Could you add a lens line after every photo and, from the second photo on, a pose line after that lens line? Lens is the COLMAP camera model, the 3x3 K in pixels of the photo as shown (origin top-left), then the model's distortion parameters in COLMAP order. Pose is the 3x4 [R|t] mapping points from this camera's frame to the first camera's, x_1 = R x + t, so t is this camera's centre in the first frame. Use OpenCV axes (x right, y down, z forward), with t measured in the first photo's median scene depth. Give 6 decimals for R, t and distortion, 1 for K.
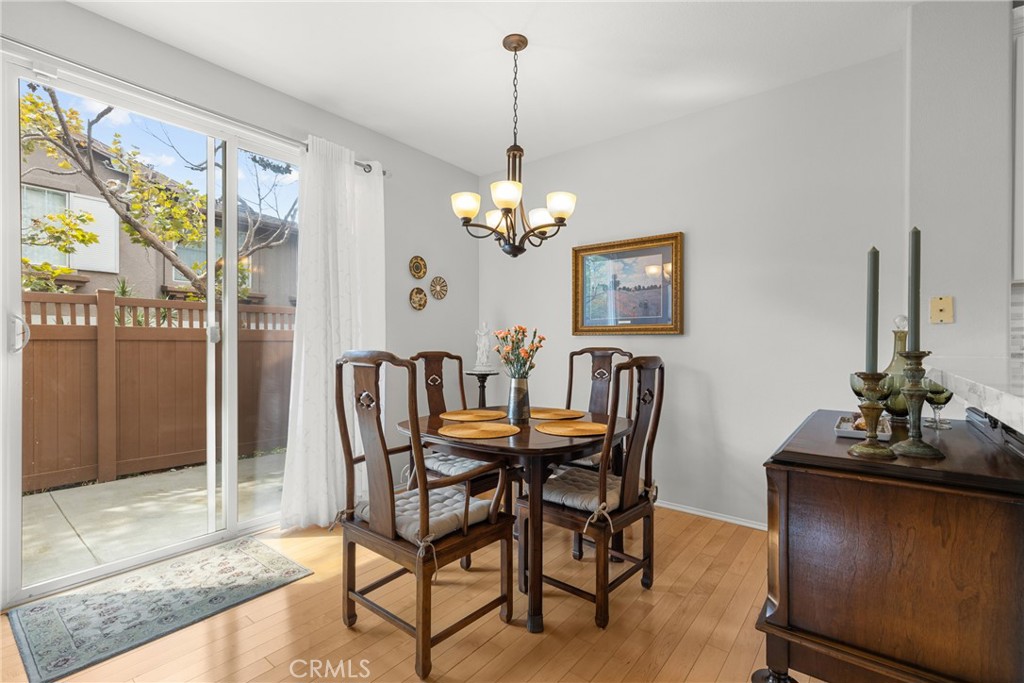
lens RADIAL K [[459.0, 0, 511.4], [0, 459.0, 343.6], [0, 0, 1]] dist [0.001784, 0.000140]
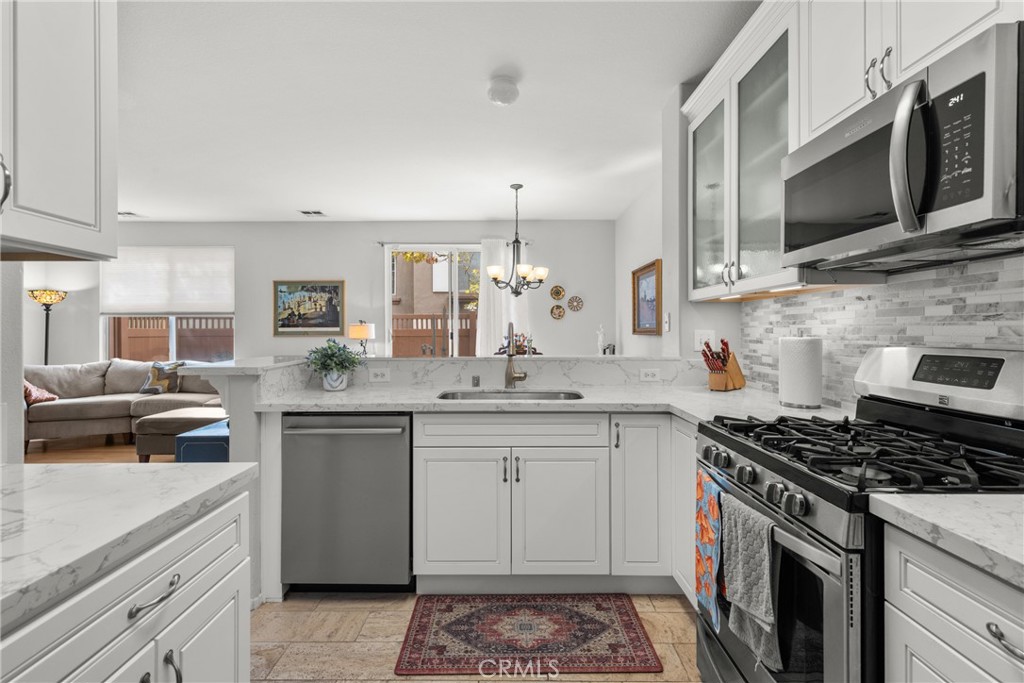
lens RADIAL K [[464.8, 0, 507.7], [0, 464.8, 334.1], [0, 0, 1]] dist [0.001520, 0.000119]
pose [[0.621863, 0.001894, -0.783124, 0.997453], [-0.003445, 0.999994, -0.000317, -0.018670], [0.783119, 0.002895, 0.621866, -0.163143]]
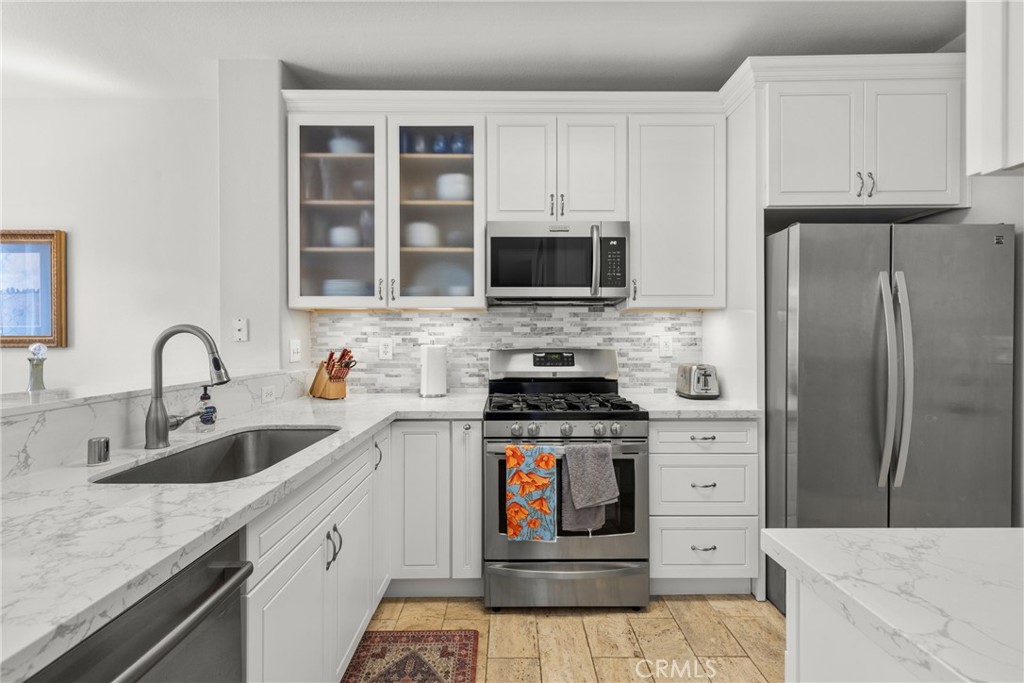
lens RADIAL K [[459.0, 0, 511.4], [0, 459.0, 343.6], [0, 0, 1]] dist [0.001784, 0.000140]
pose [[0.774127, -0.008092, 0.632979, 0.407294], [0.008058, 0.999963, 0.002928, -0.019644], [-0.632979, 0.002834, 0.774163, -0.193716]]
